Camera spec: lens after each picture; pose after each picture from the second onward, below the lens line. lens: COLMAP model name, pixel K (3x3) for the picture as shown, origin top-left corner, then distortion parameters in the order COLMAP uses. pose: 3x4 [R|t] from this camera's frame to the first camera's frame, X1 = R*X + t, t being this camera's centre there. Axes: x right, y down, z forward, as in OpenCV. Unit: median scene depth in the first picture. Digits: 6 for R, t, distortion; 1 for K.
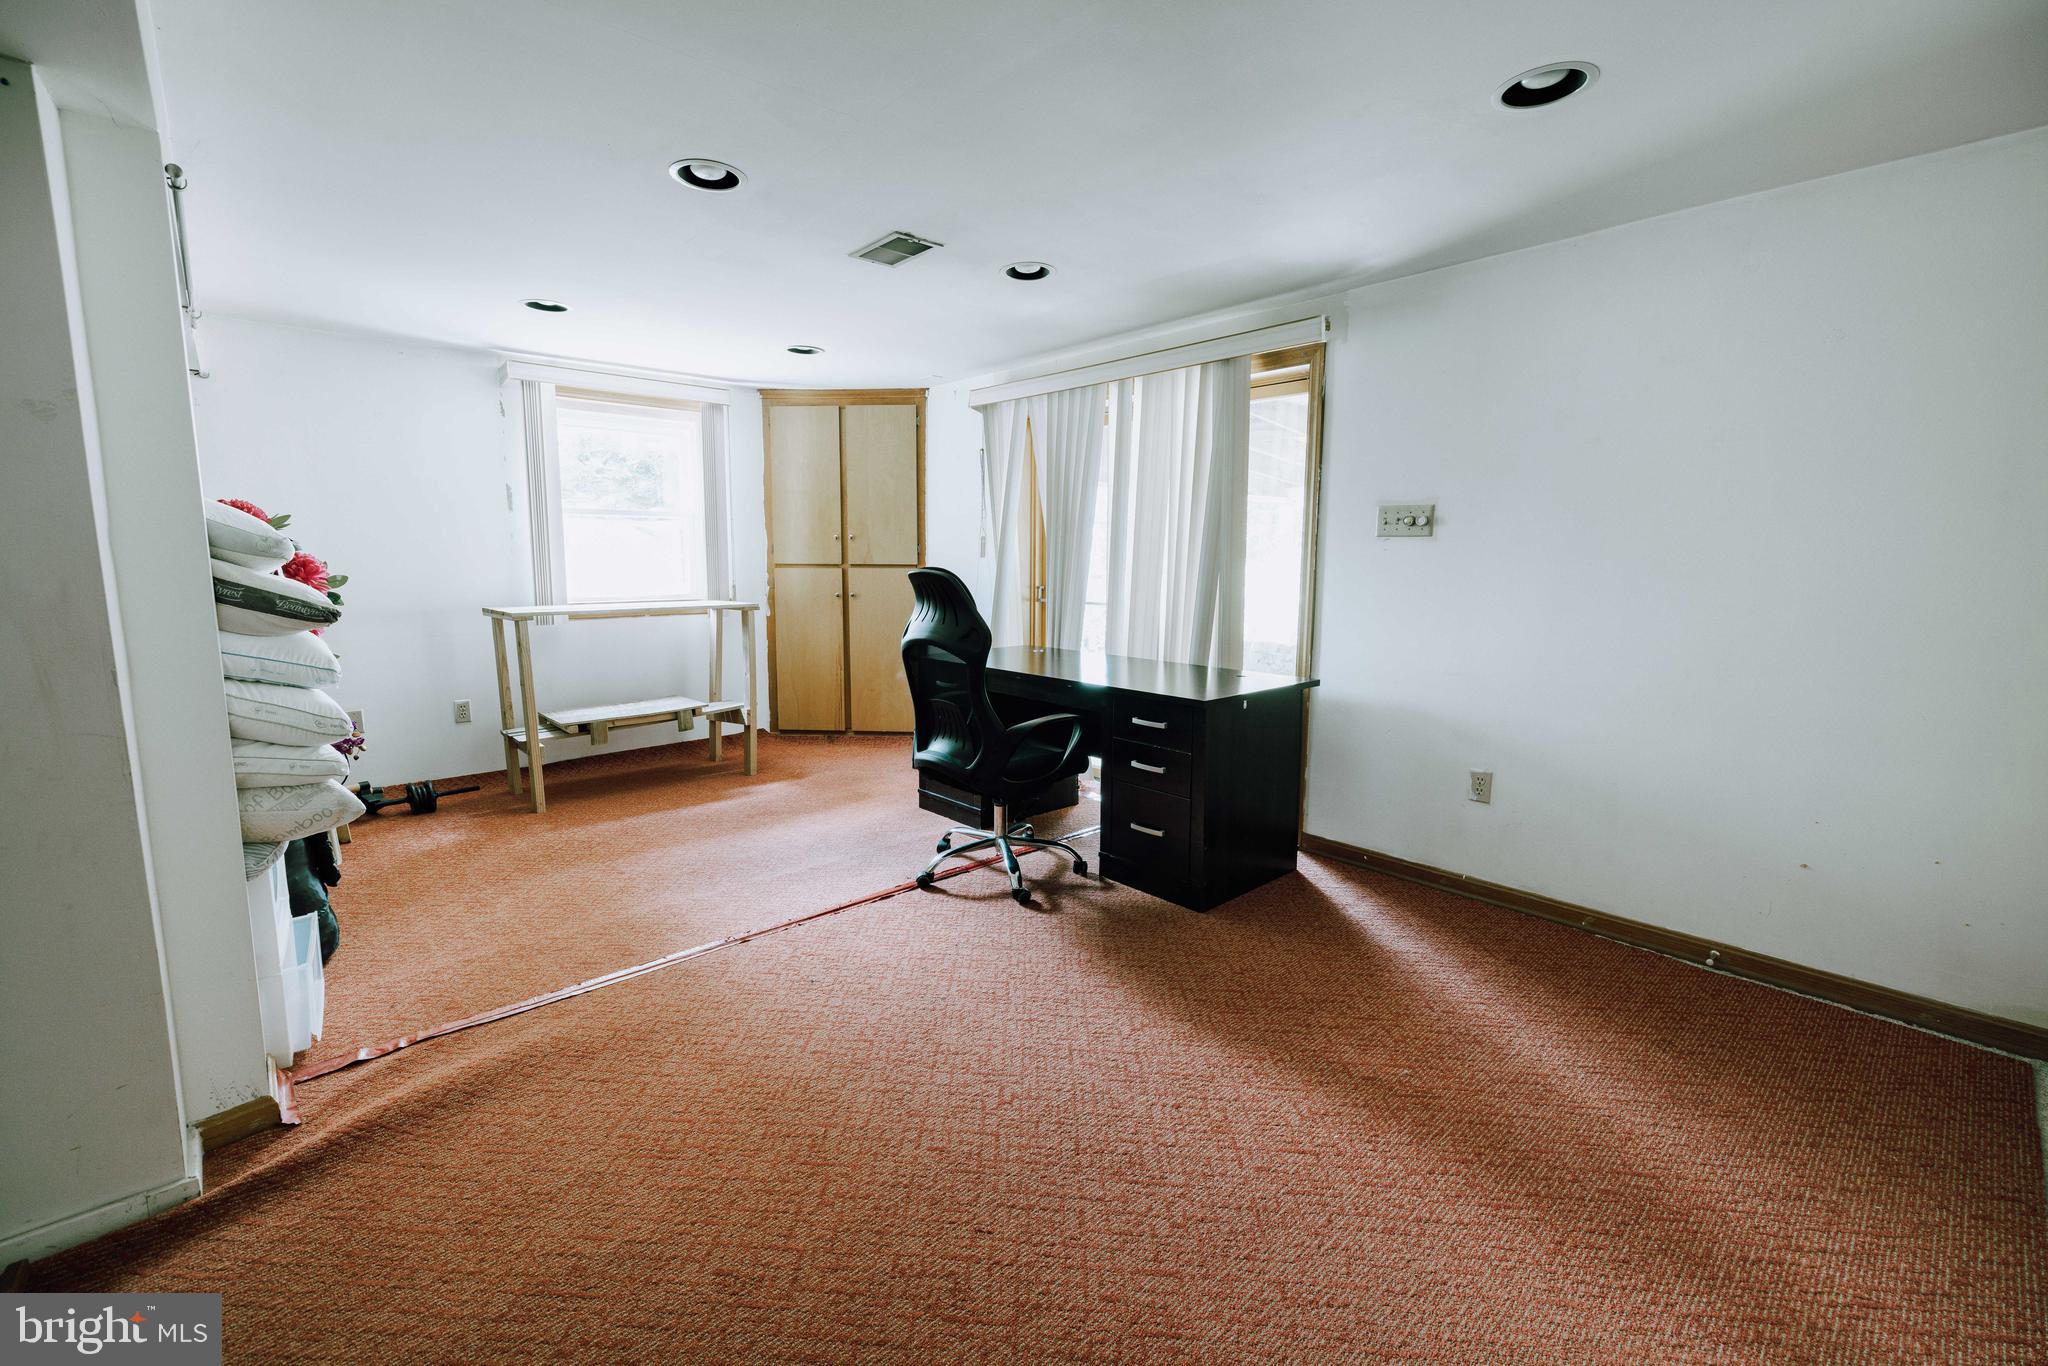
lens RADIAL K [[864.9, 0, 1024.0], [0, 864.9, 683.0], [0, 0, 1]] dist [0.000014, 0.000011]
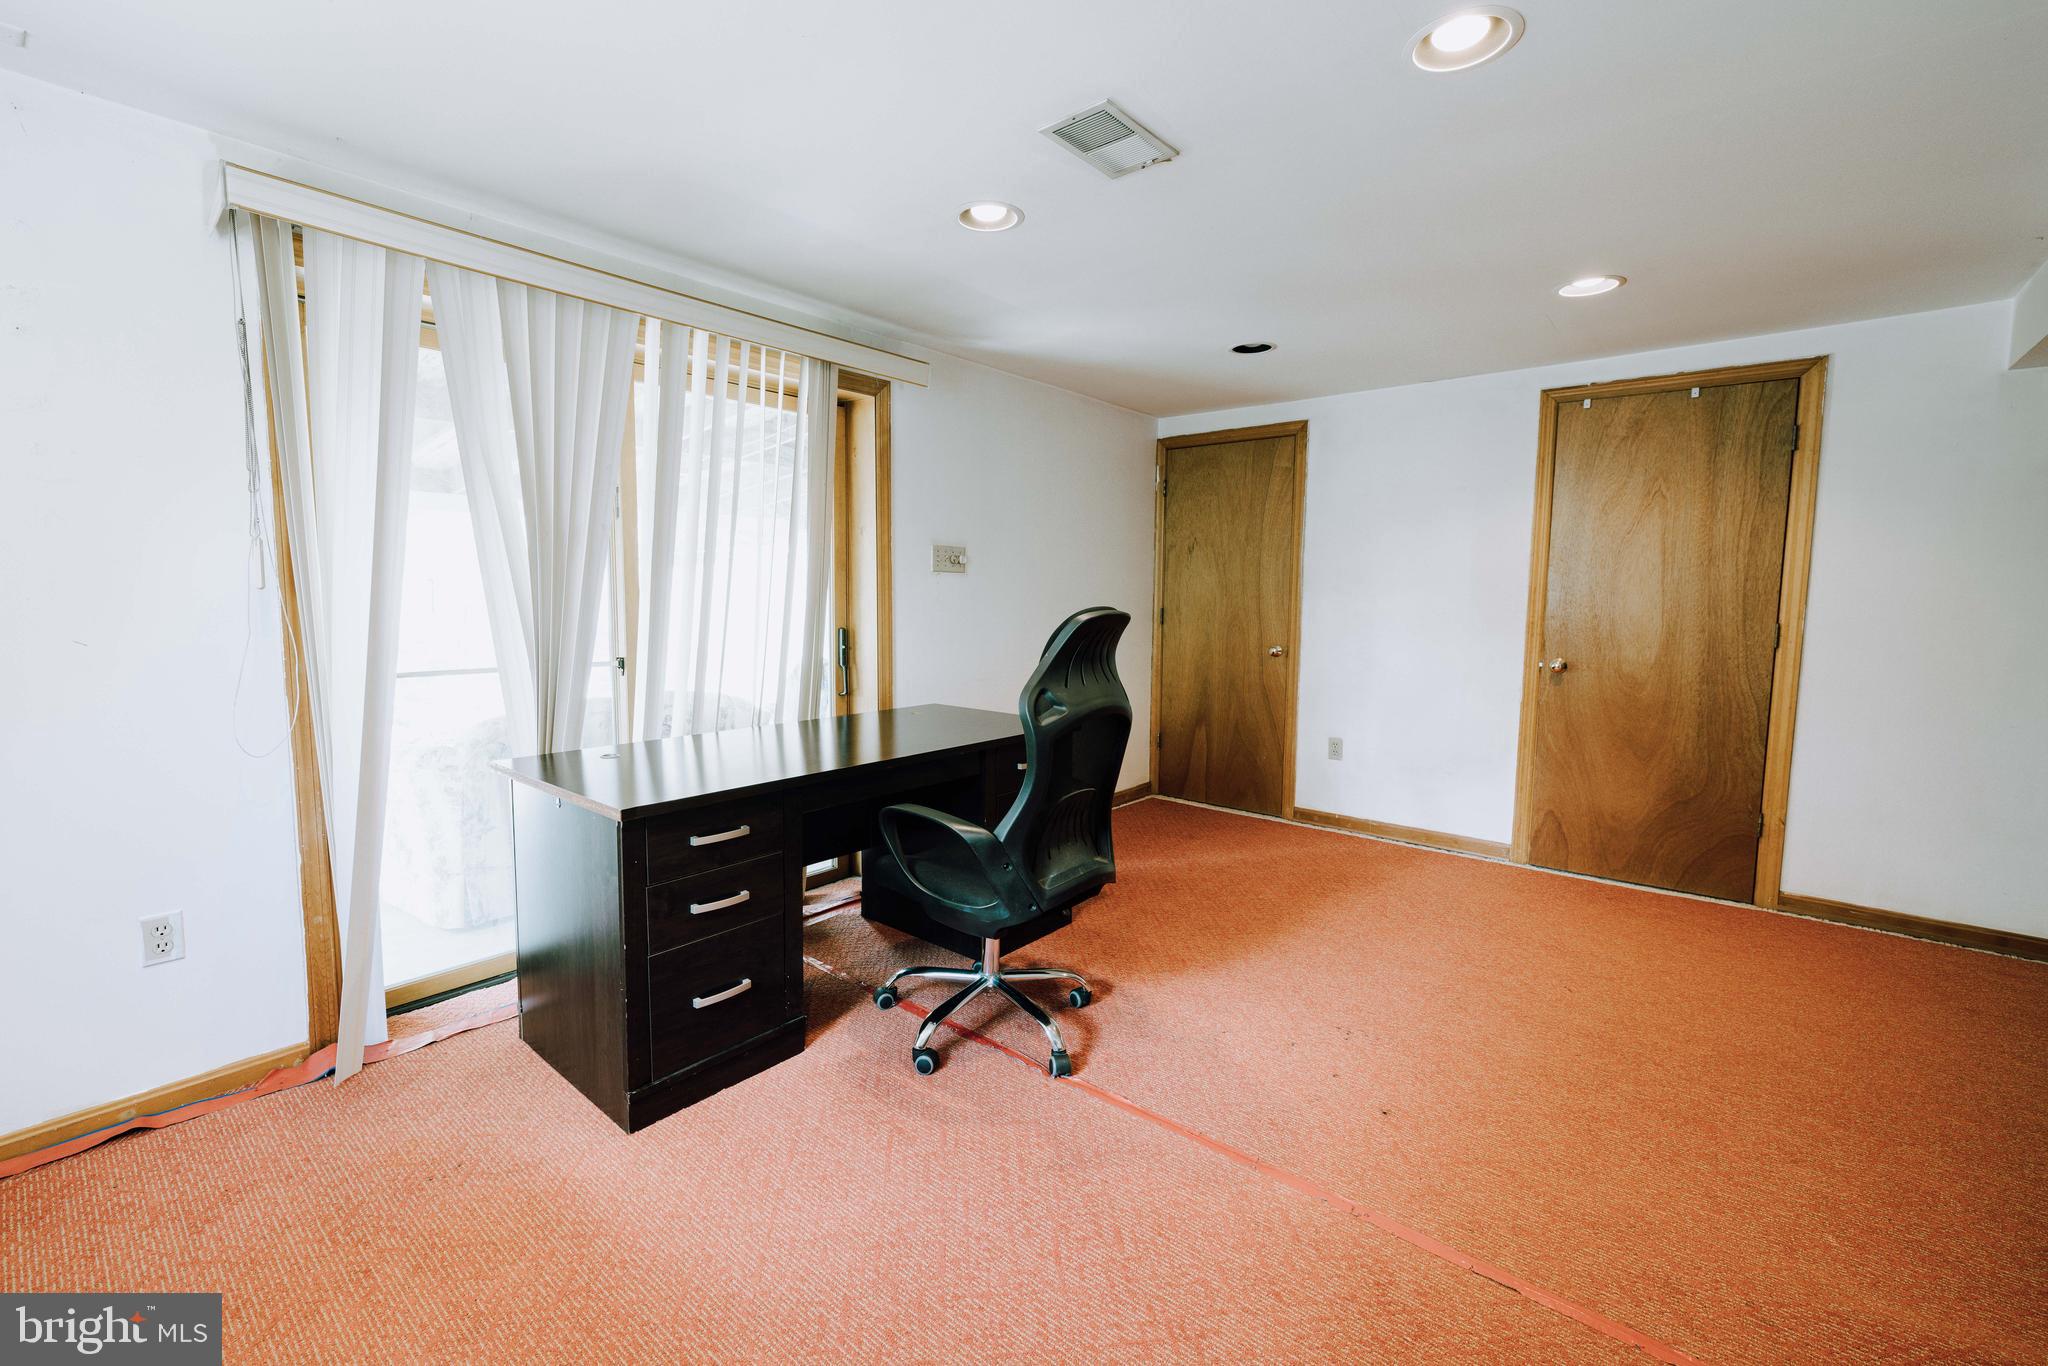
lens RADIAL K [[864.9, 0, 1024.0], [0, 864.9, 683.0], [0, 0, 1]] dist [0.000014, 0.000011]
pose [[-0.136091, -0.112831, 0.984250, -0.737826], [0.135238, 0.982077, 0.131281, -0.159974], [-0.981422, 0.150974, -0.118393, 1.047847]]
